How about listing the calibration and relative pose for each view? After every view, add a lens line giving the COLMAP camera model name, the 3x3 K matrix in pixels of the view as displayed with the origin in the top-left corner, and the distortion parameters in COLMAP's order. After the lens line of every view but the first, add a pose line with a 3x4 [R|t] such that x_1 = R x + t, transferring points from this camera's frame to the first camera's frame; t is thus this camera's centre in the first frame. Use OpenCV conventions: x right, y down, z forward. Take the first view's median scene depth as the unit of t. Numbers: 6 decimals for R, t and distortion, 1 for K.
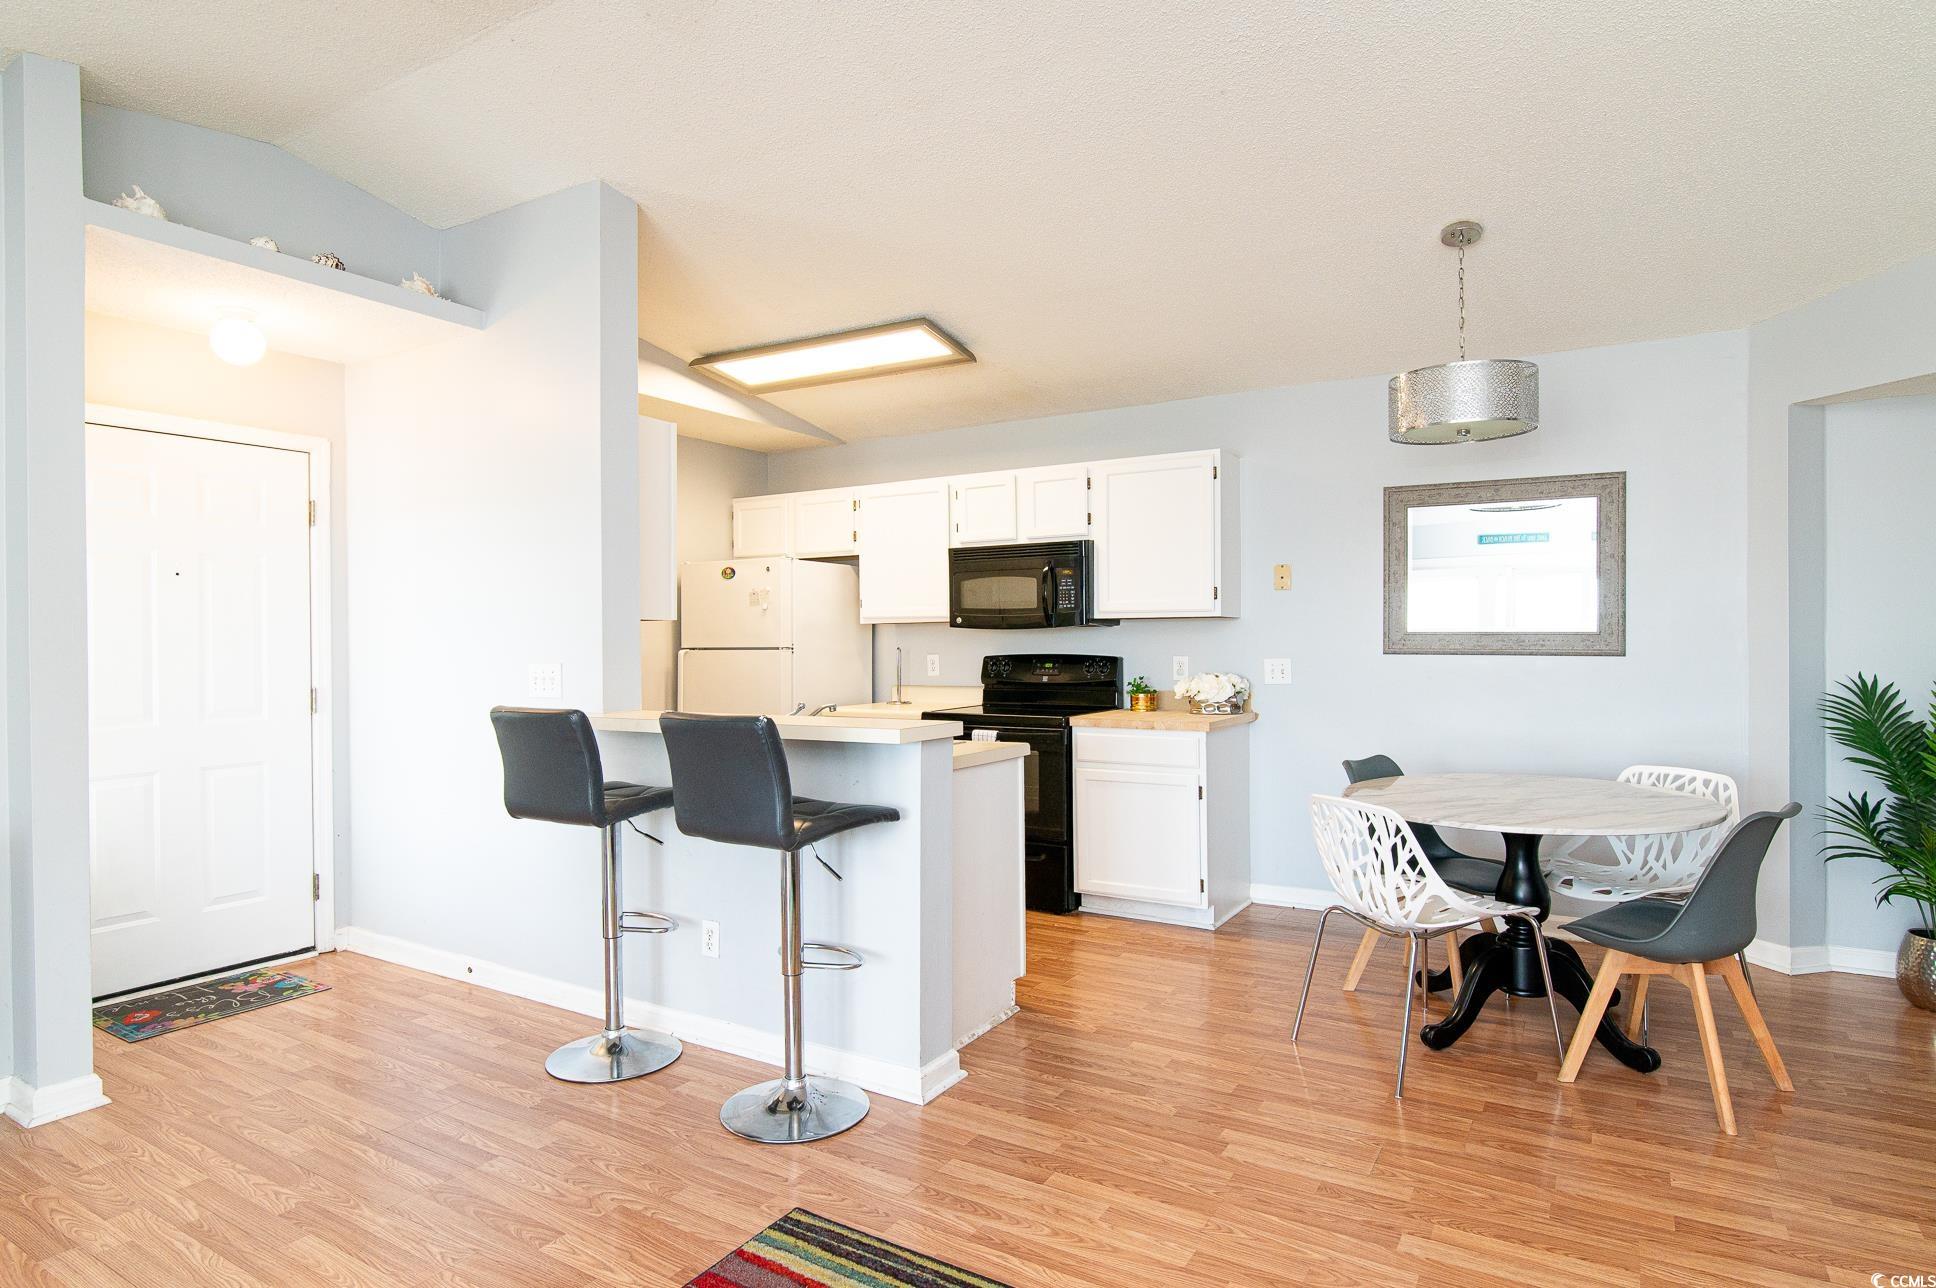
lens RADIAL K [[998.4, 0, 987.0], [0, 998.4, 631.5], [0, 0, 1]] dist [-0.006748, -0.000196]
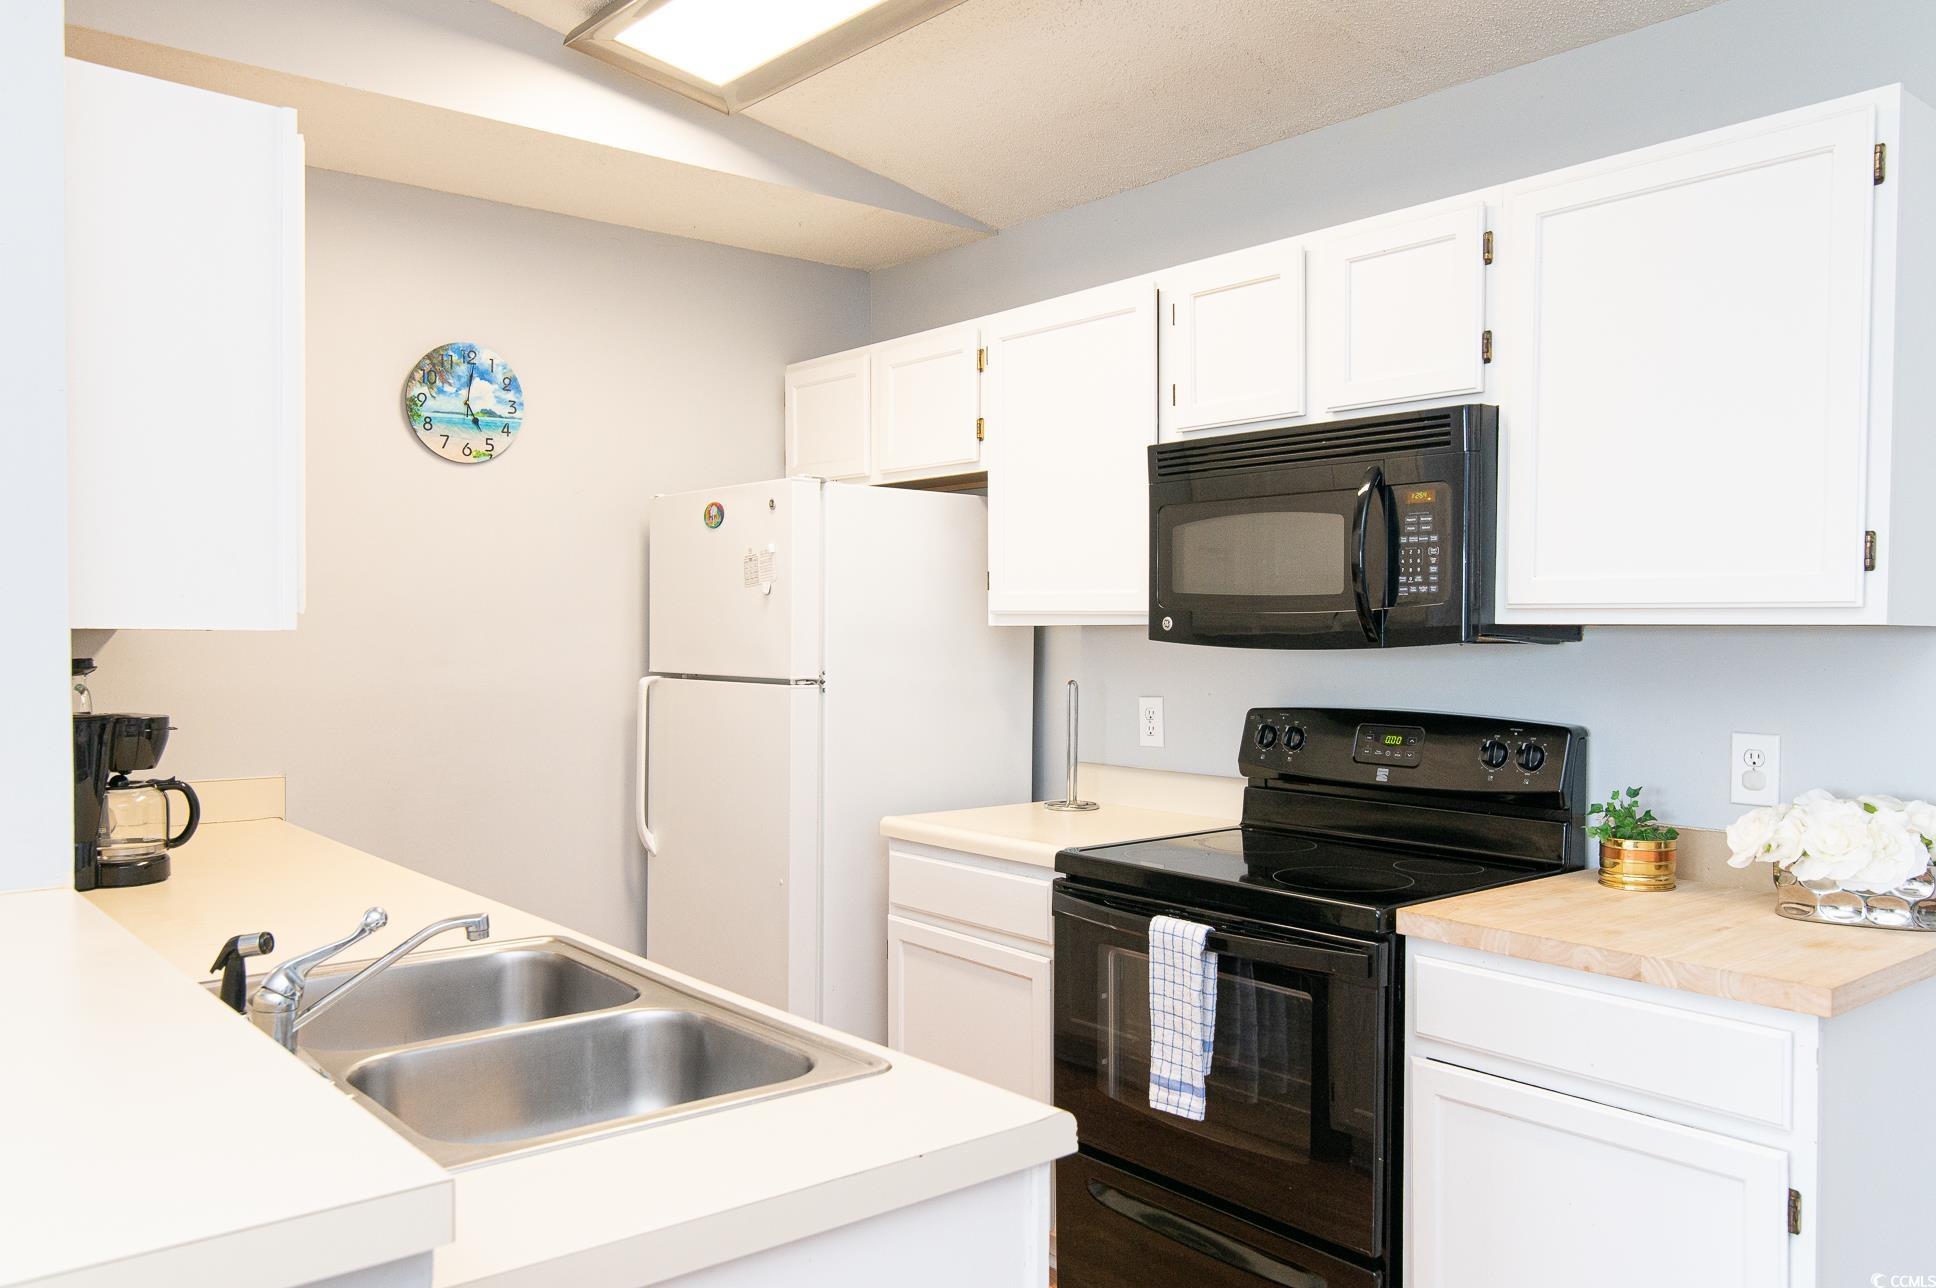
lens RADIAL K [[1471.2, 0, 1030.0], [0, 1471.2, 666.2], [0, 0, 1]] dist [-0.036575, 0.022508]
pose [[0.952528, 0.018762, -0.303873, 0.104901], [-0.008150, 0.999313, 0.036152, -0.015318], [0.304343, -0.031959, 0.952026, 0.432551]]
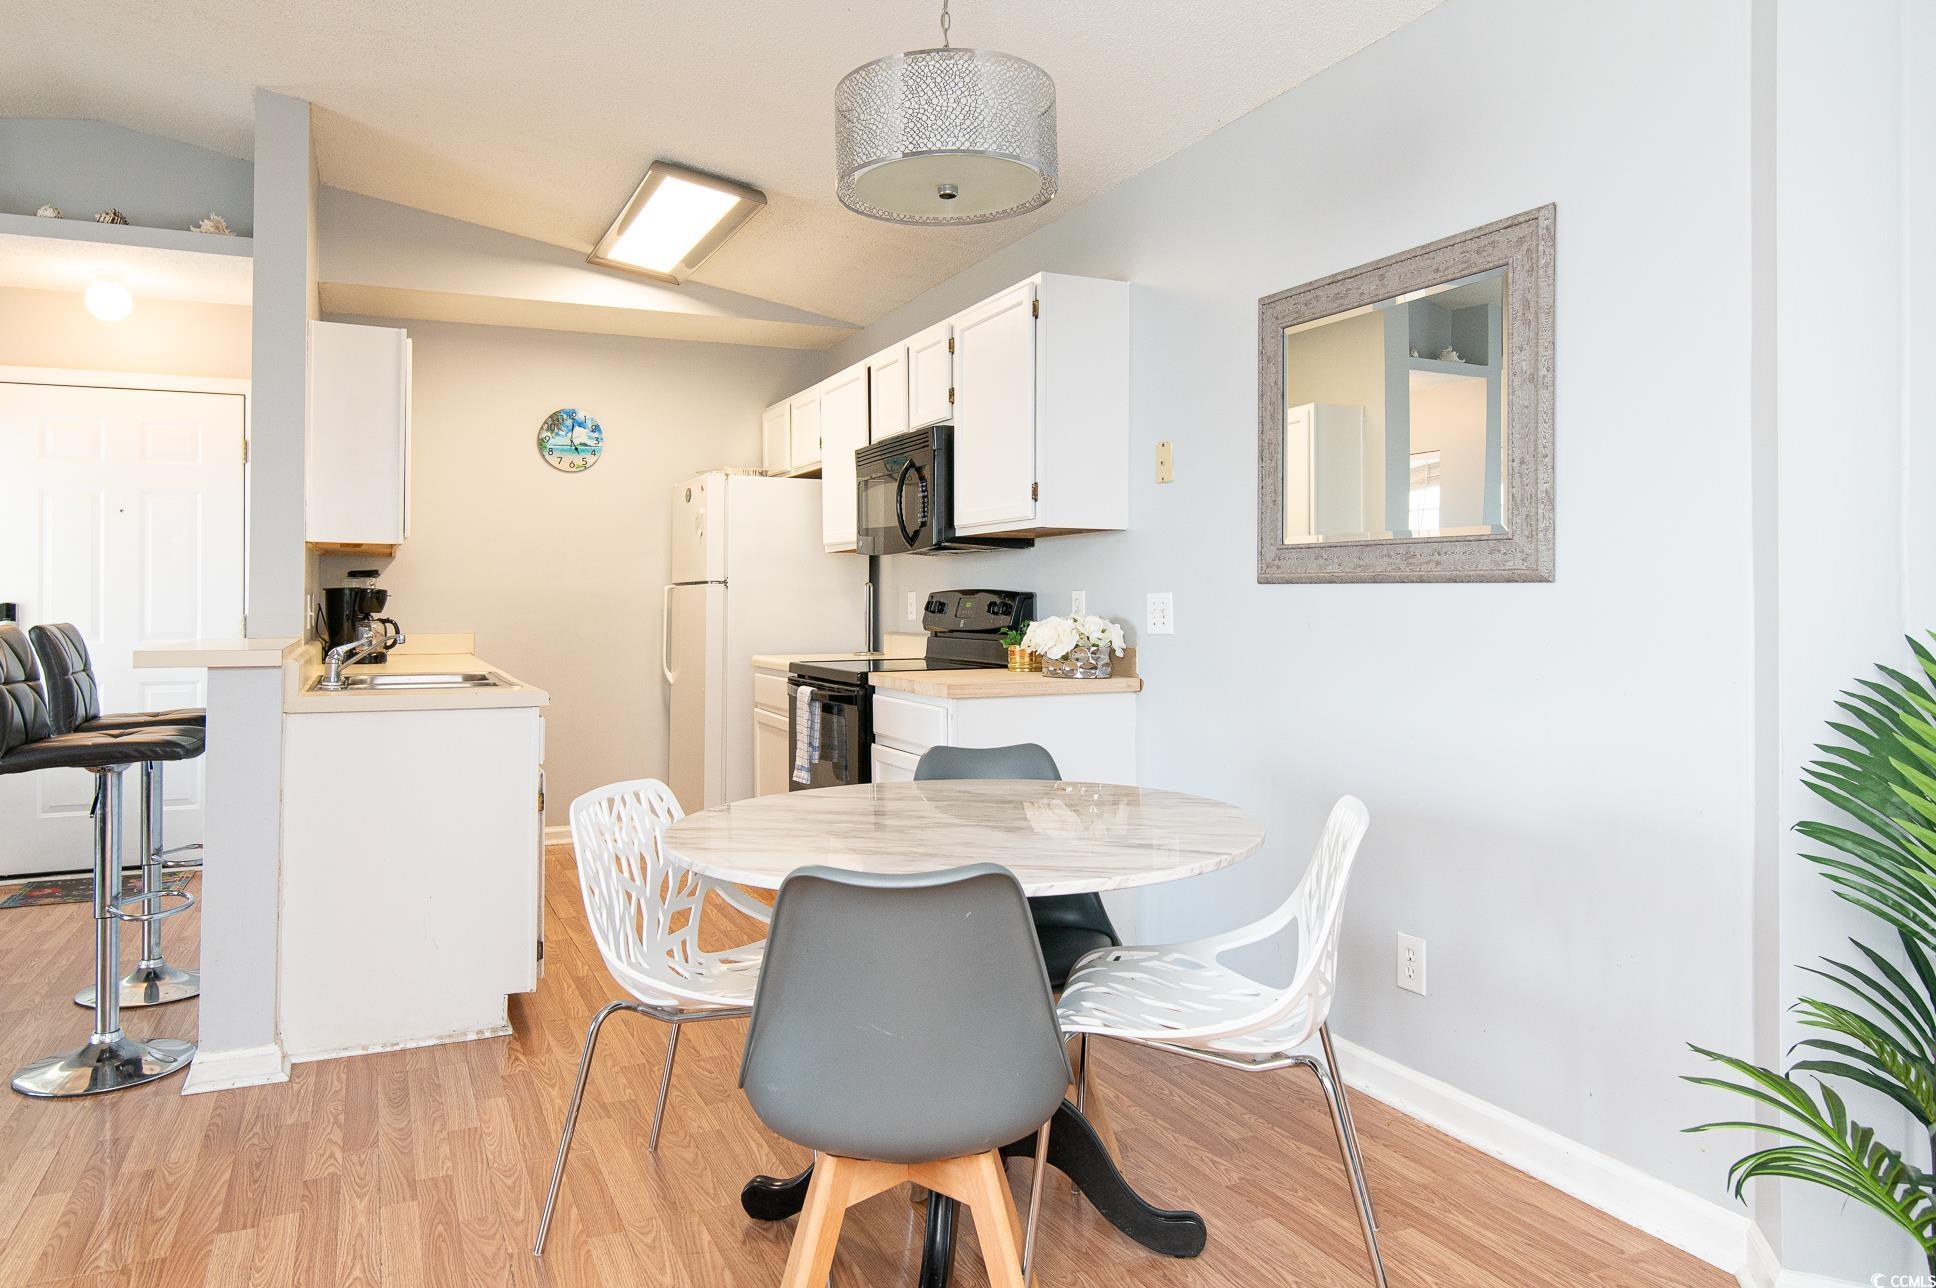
lens RADIAL K [[1265.5, 0, 962.1], [0, 1265.5, 583.7], [0, 0, 1]] dist [-0.007535, -0.003133]
pose [[0.829991, -0.001632, -0.557774, 0.589761], [0.001576, 0.999999, -0.000581, 0.019981], [0.557774, -0.000397, 0.829993, 0.256604]]
